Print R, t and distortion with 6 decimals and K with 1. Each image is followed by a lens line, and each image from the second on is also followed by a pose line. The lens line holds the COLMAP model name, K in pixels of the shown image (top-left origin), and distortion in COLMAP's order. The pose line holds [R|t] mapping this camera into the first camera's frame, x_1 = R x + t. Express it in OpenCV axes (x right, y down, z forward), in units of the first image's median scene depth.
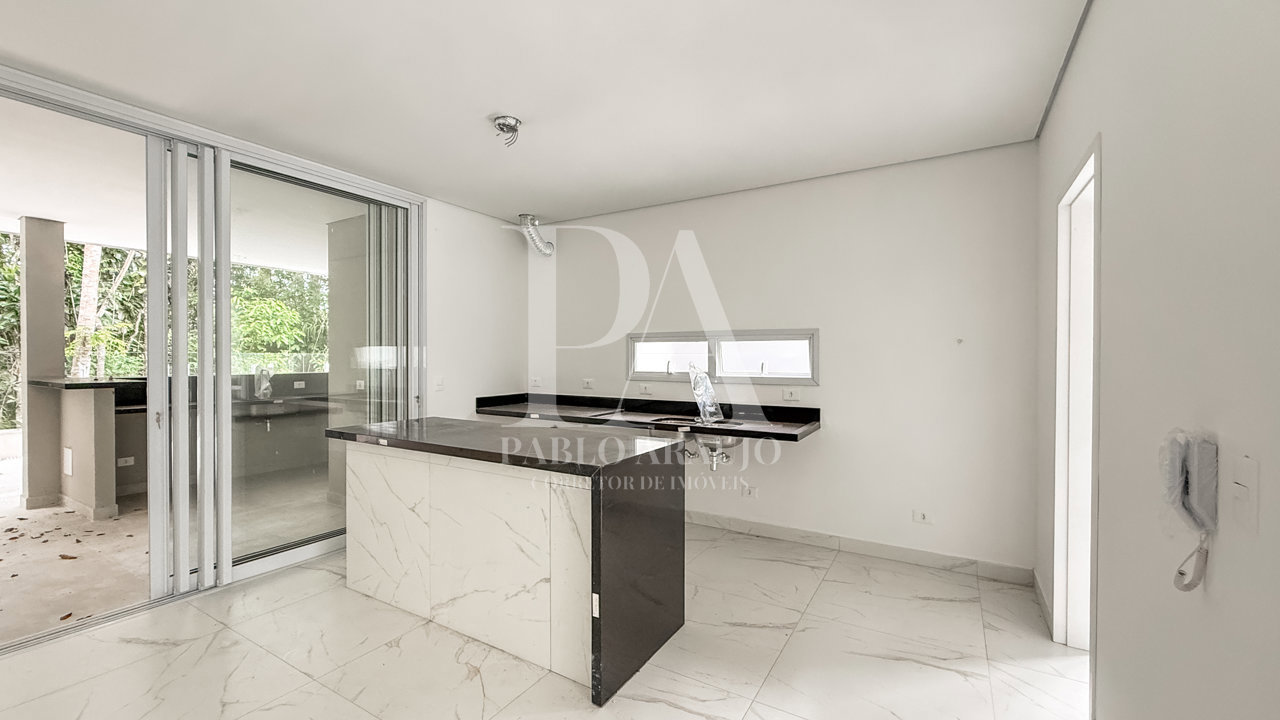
lens RADIAL K [[524.9, 0, 642.9], [0, 524.9, 360.9], [0, 0, 1]] dist [-0.002295, 0.000386]
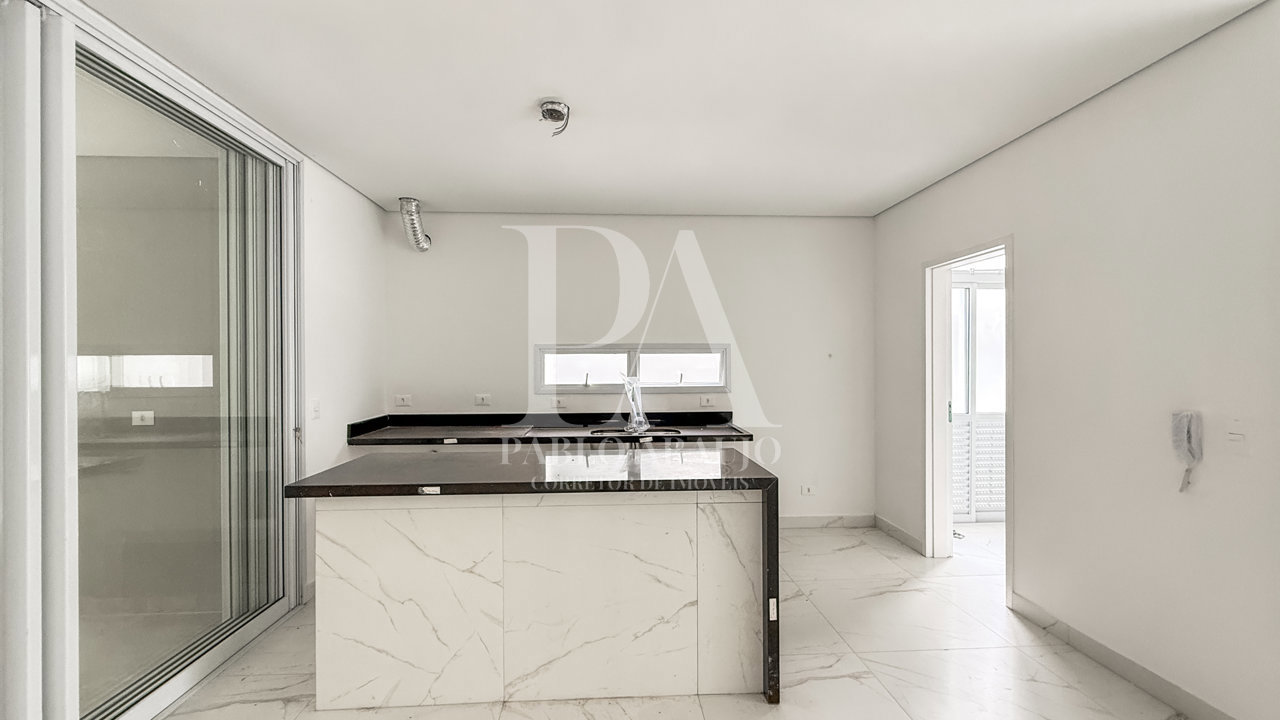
lens RADIAL K [[524.9, 0, 626.9], [0, 524.9, 363.2], [0, 0, 1]] dist [-0.002295, 0.000386]
pose [[0.824003, -0.007289, 0.566539, -0.602584], [0.010578, 0.999941, -0.002519, -0.020434], [-0.566487, 0.008068, 0.824031, 0.188379]]
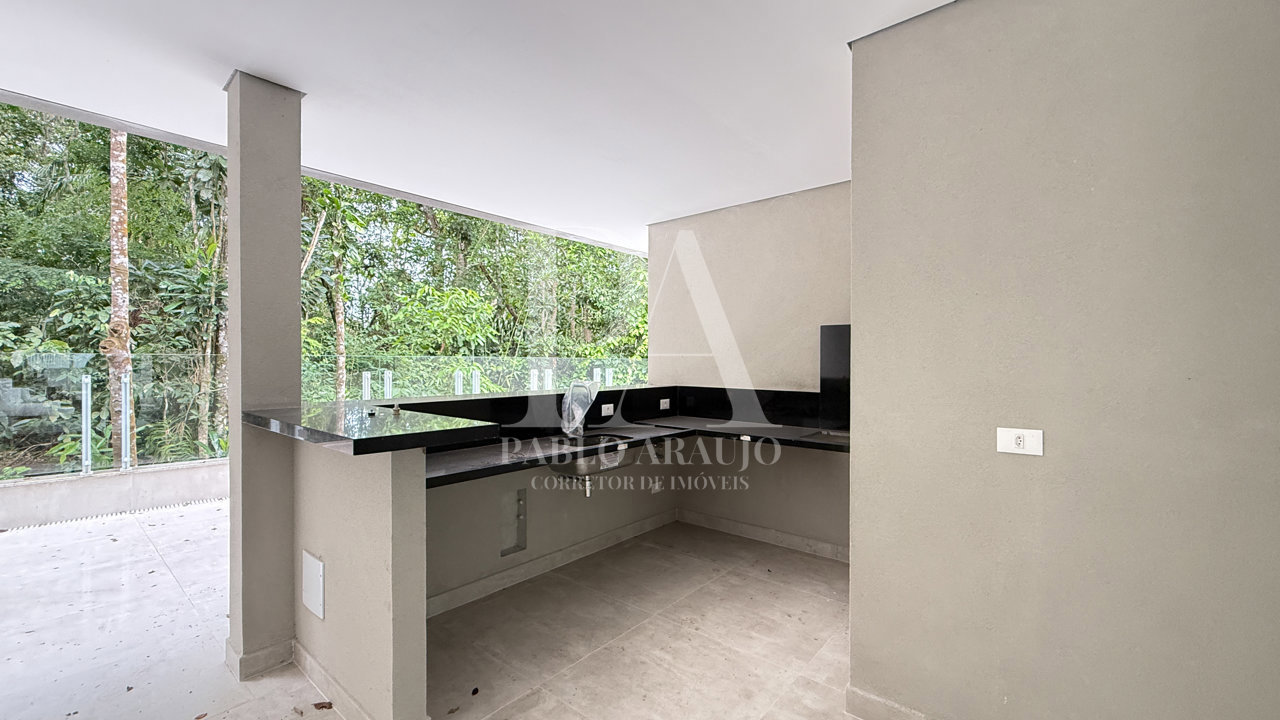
lens RADIAL K [[524.9, 0, 626.5], [0, 524.9, 362.6], [0, 0, 1]] dist [-0.002295, 0.000386]
pose [[0.984345, -0.000100, -0.176253, -1.112702], [-0.000452, 0.999995, -0.003094, -0.011359], [0.176252, 0.003125, 0.984340, 0.881324]]
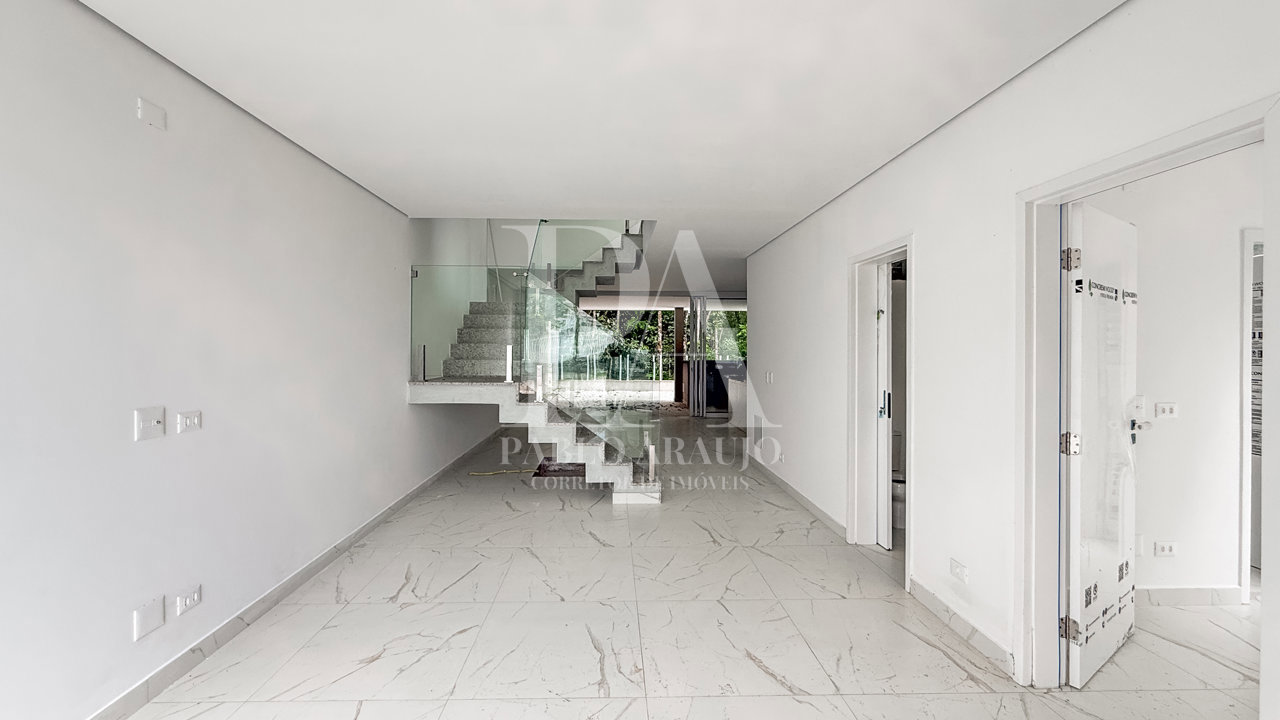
lens RADIAL K [[524.9, 0, 638.1], [0, 524.9, 353.5], [0, 0, 1]] dist [-0.002295, 0.000386]
pose [[0.567542, 0.003014, -0.823339, 2.102329], [-0.004899, 0.999988, 0.000283, 0.004065], [0.823330, 0.003873, 0.567550, -1.603202]]
